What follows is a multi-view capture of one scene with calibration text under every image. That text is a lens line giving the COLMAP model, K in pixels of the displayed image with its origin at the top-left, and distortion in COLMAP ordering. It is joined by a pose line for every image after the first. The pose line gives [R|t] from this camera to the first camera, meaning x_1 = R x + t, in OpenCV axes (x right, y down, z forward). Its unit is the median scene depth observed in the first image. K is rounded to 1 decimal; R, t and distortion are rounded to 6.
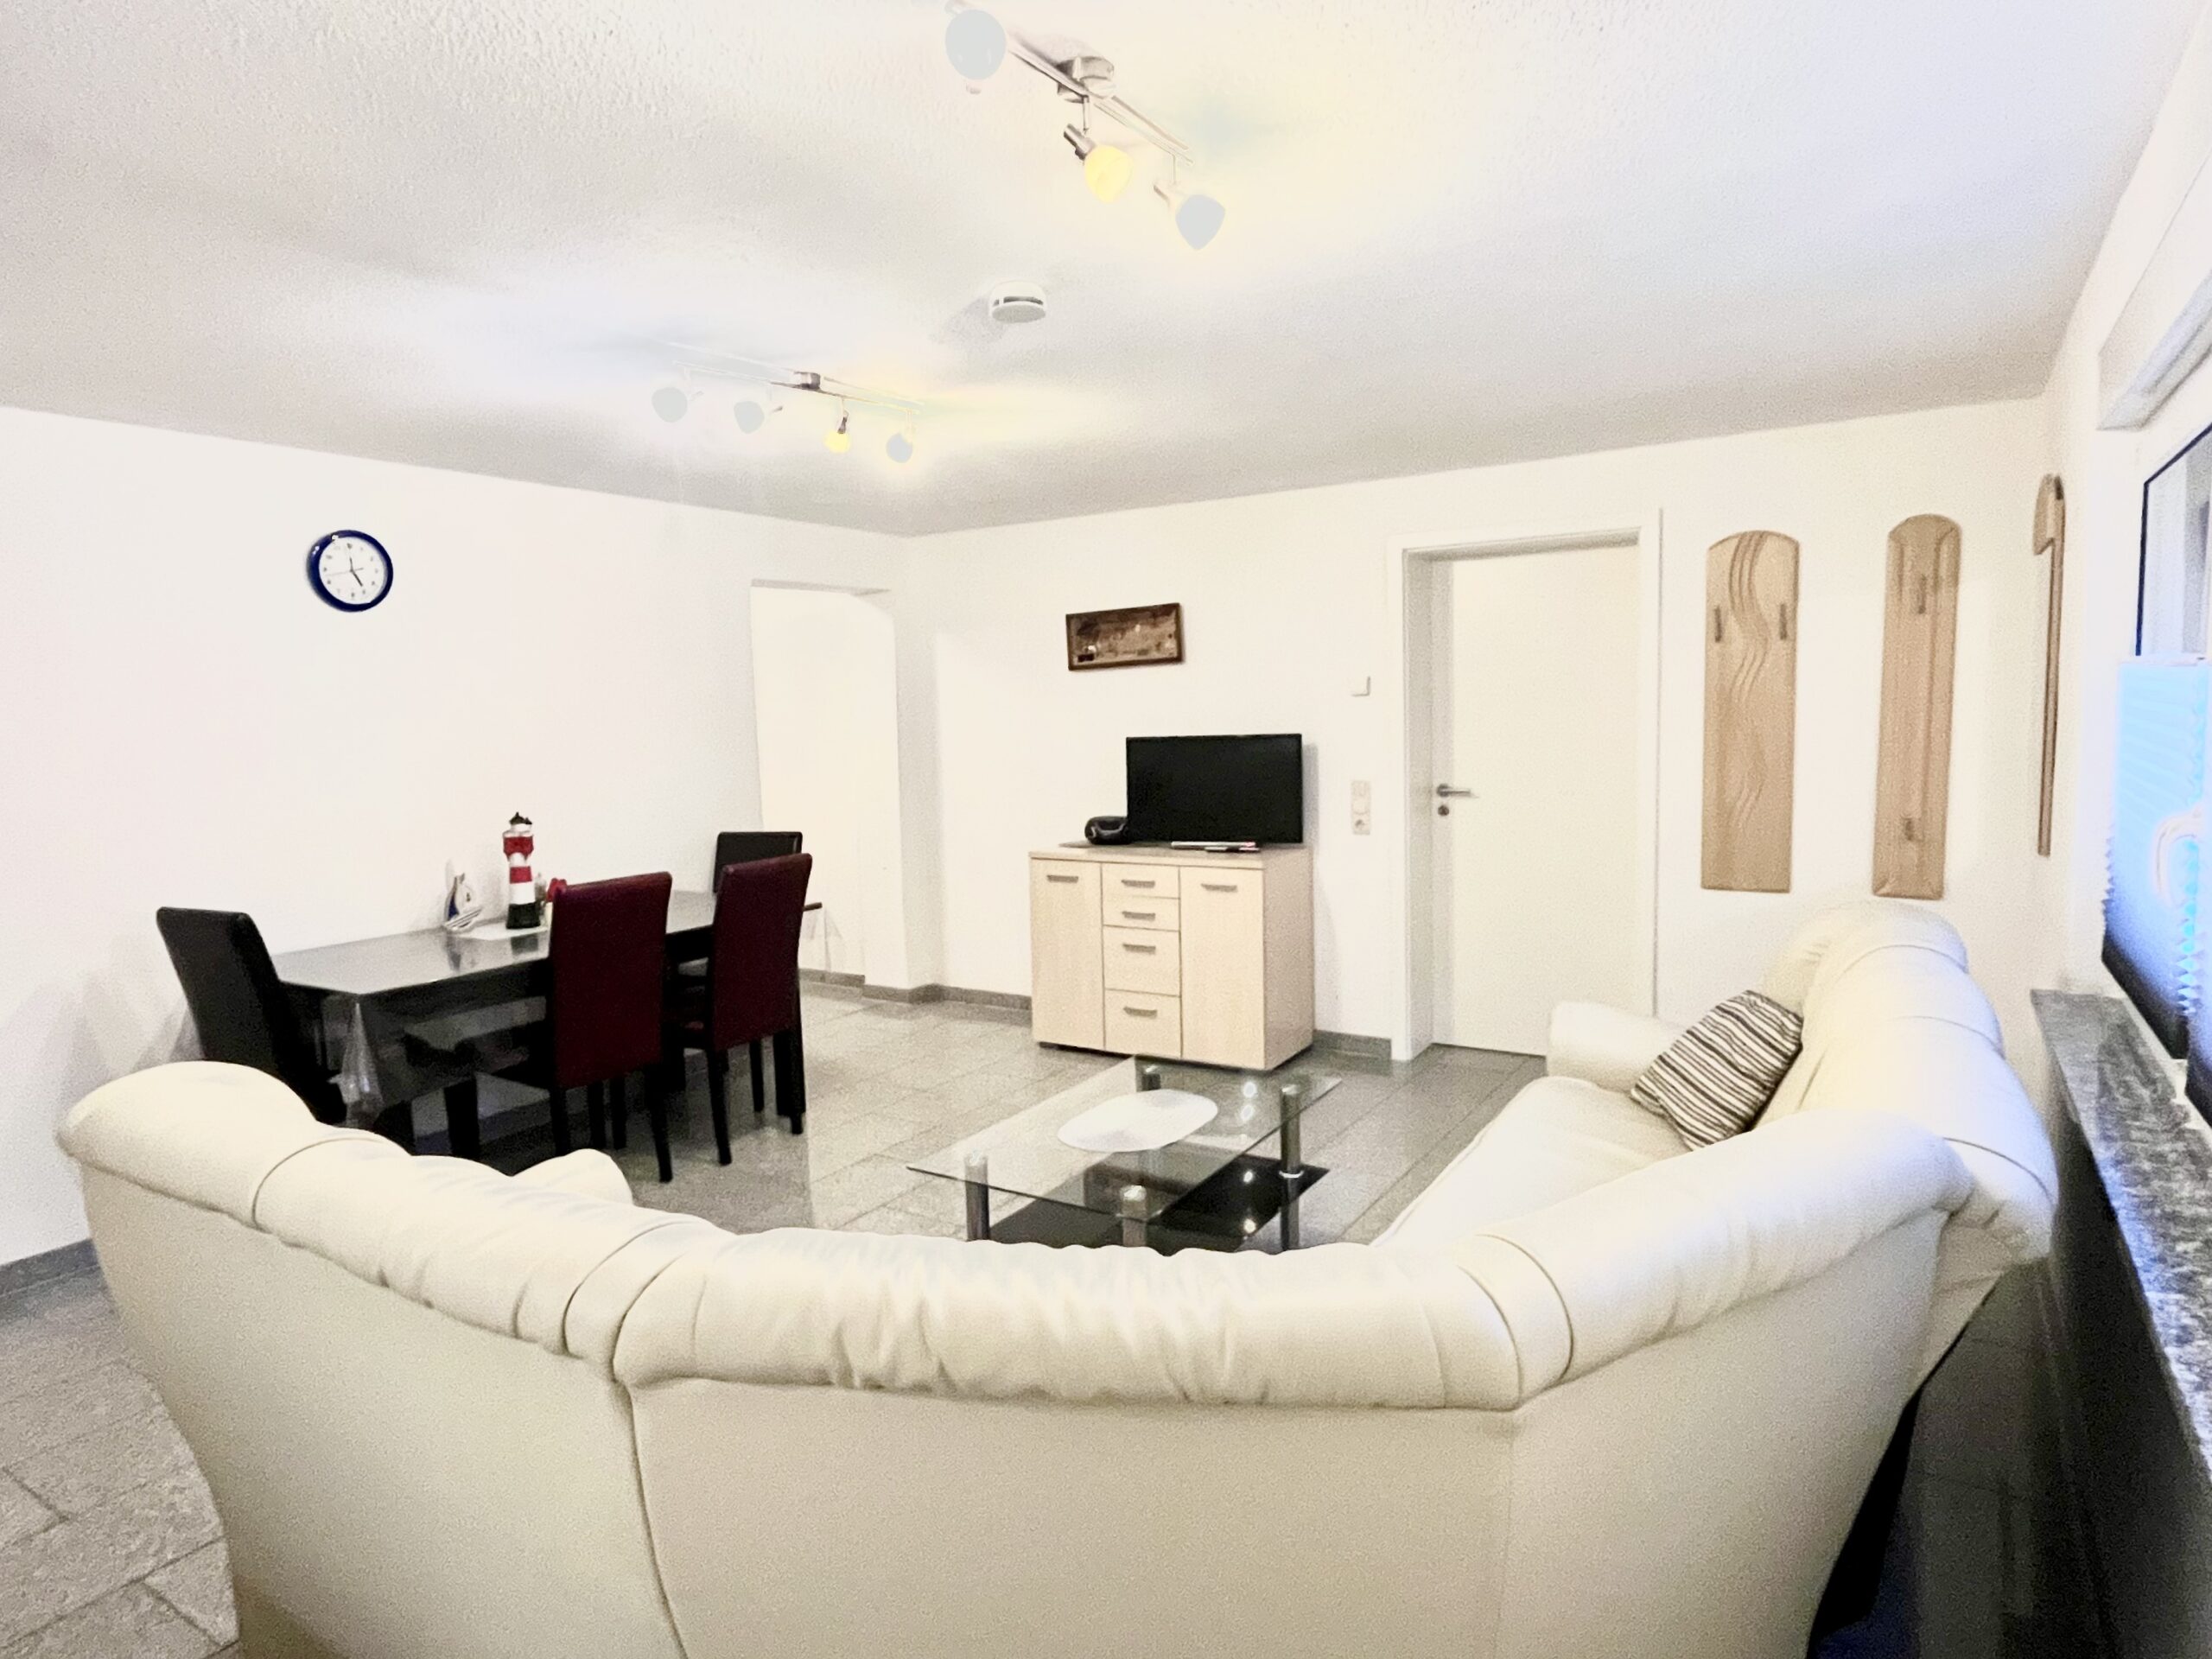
lens RADIAL K [[1278.5, 0, 1106.0], [0, 1278.5, 829.5], [0, 0, 1]] dist [0.004535, 0.000209]
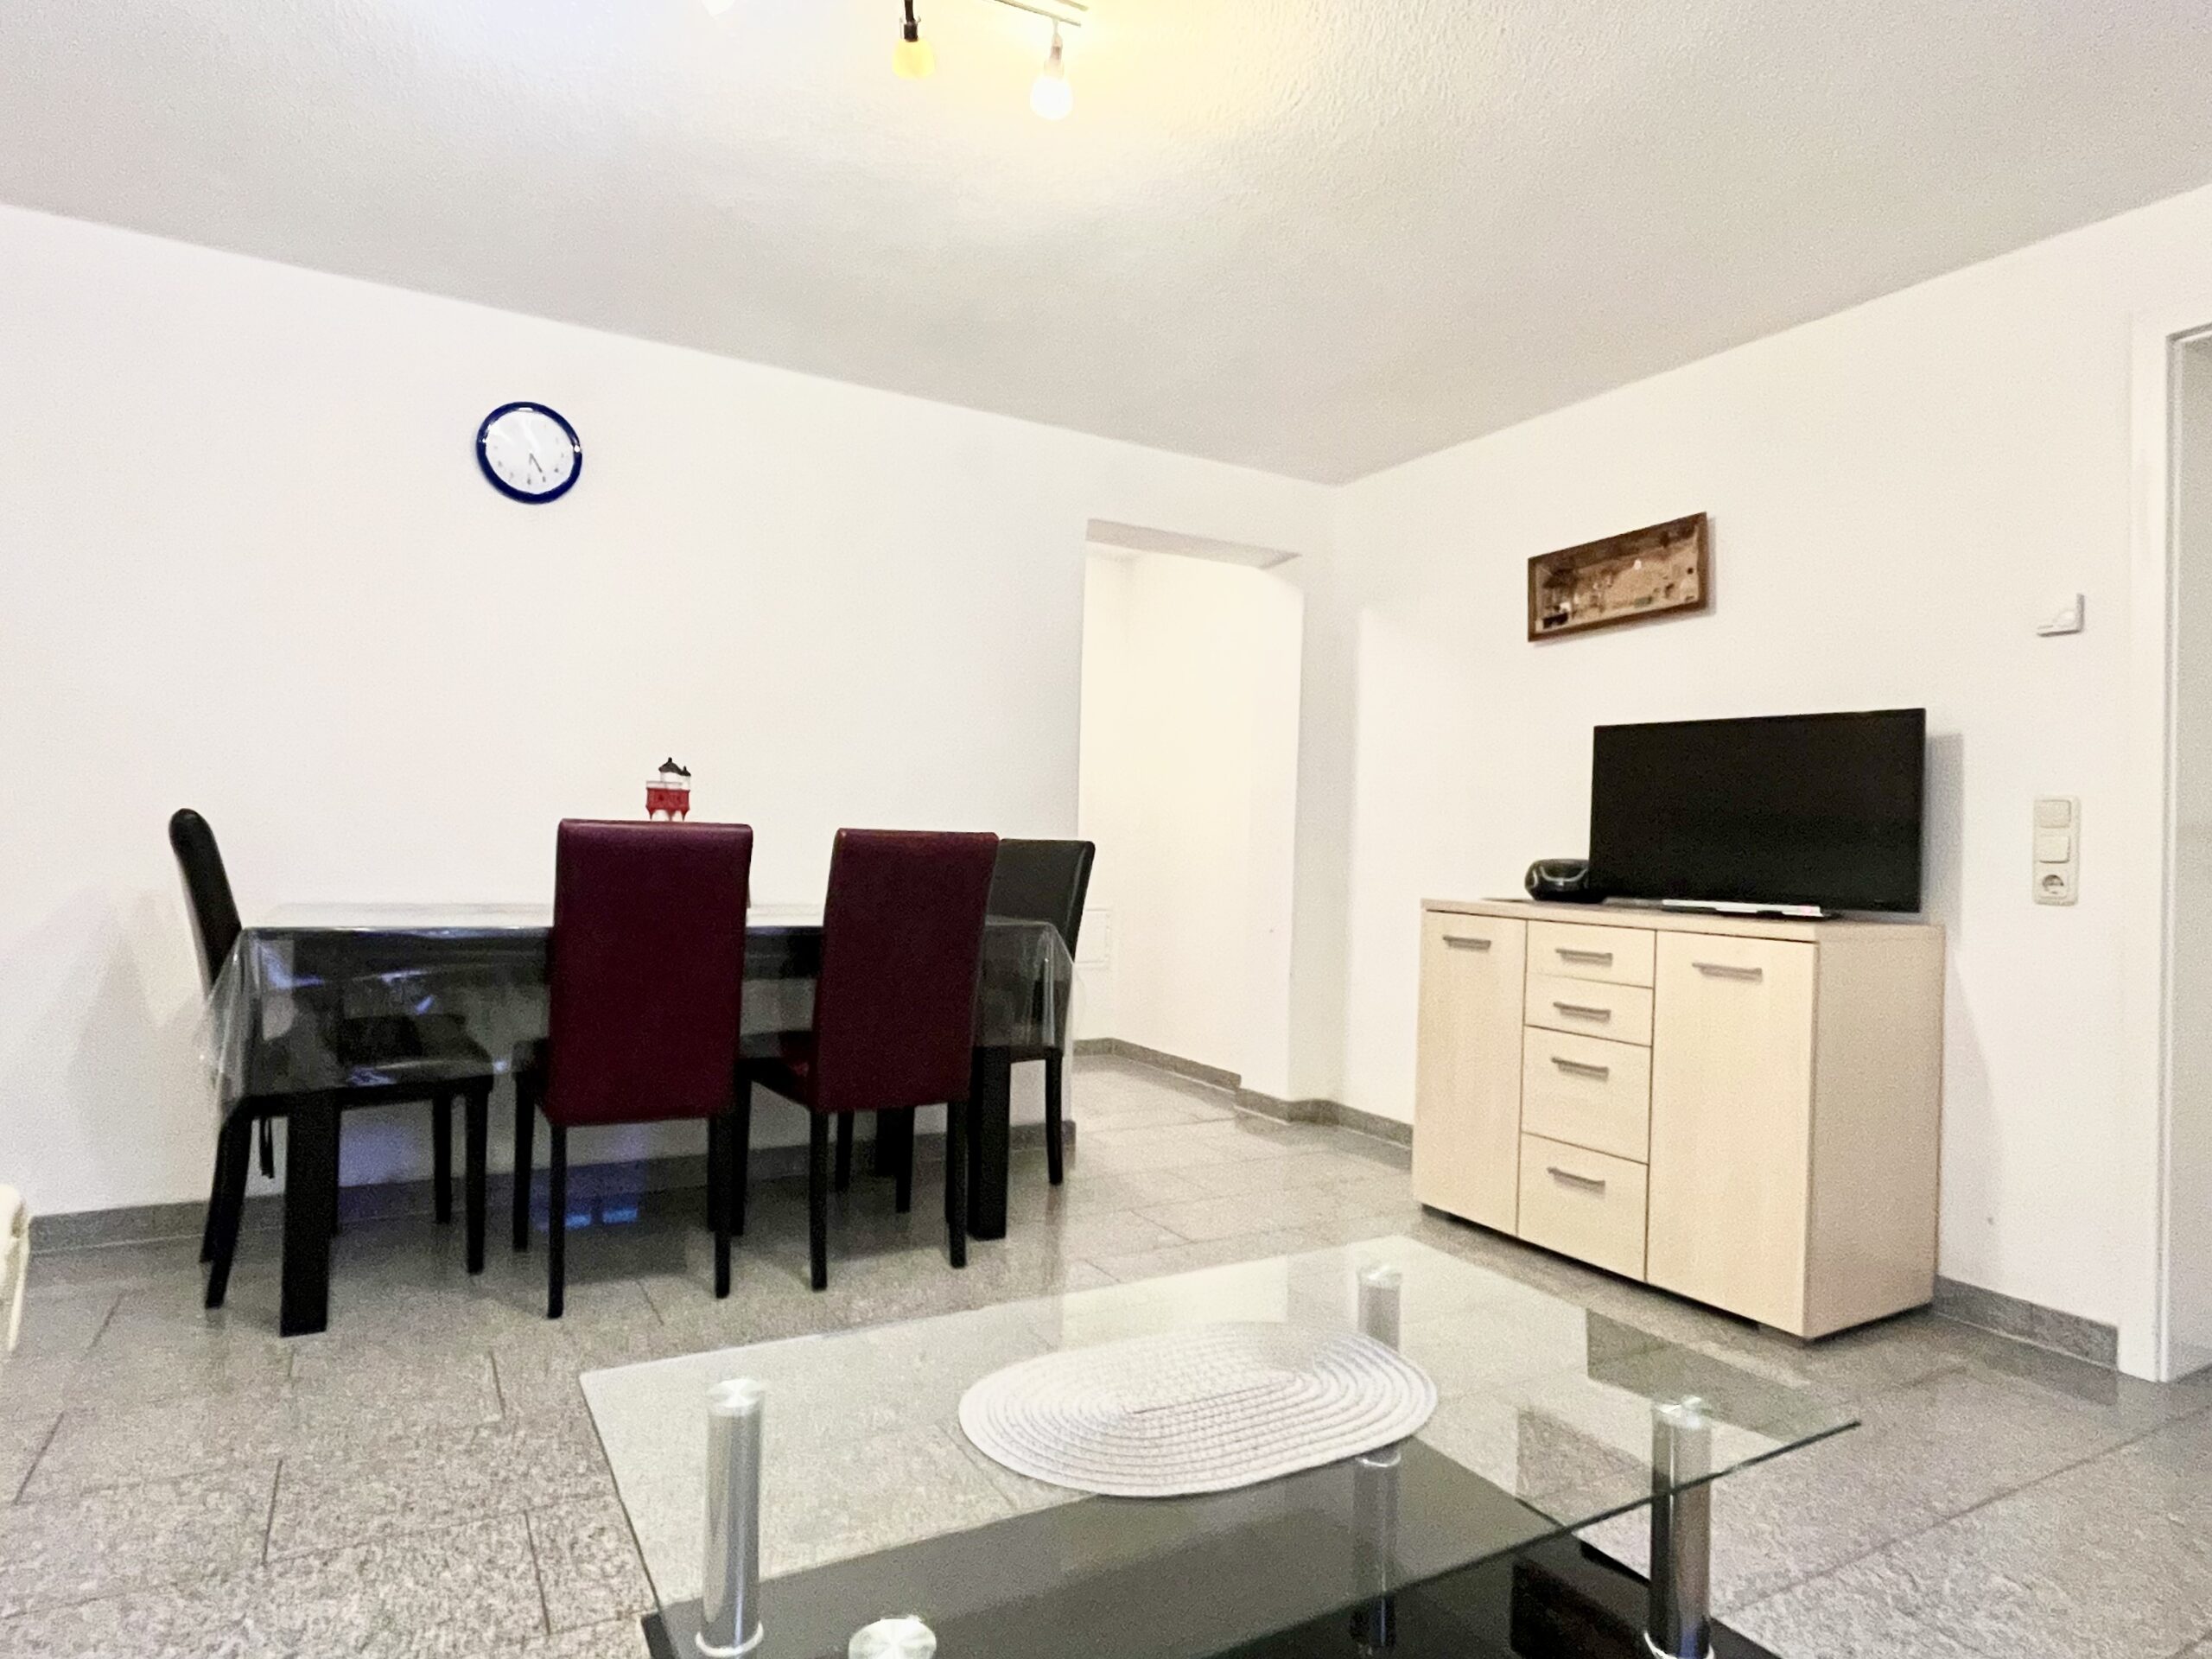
lens RADIAL K [[1278.5, 0, 1106.0], [0, 1278.5, 829.5], [0, 0, 1]] dist [0.004535, 0.000209]
pose [[0.879049, 0.045407, -0.474565, 0.104856], [-0.098840, 0.991183, -0.088245, 0.055924], [0.466374, 0.124478, 0.875786, 0.360301]]
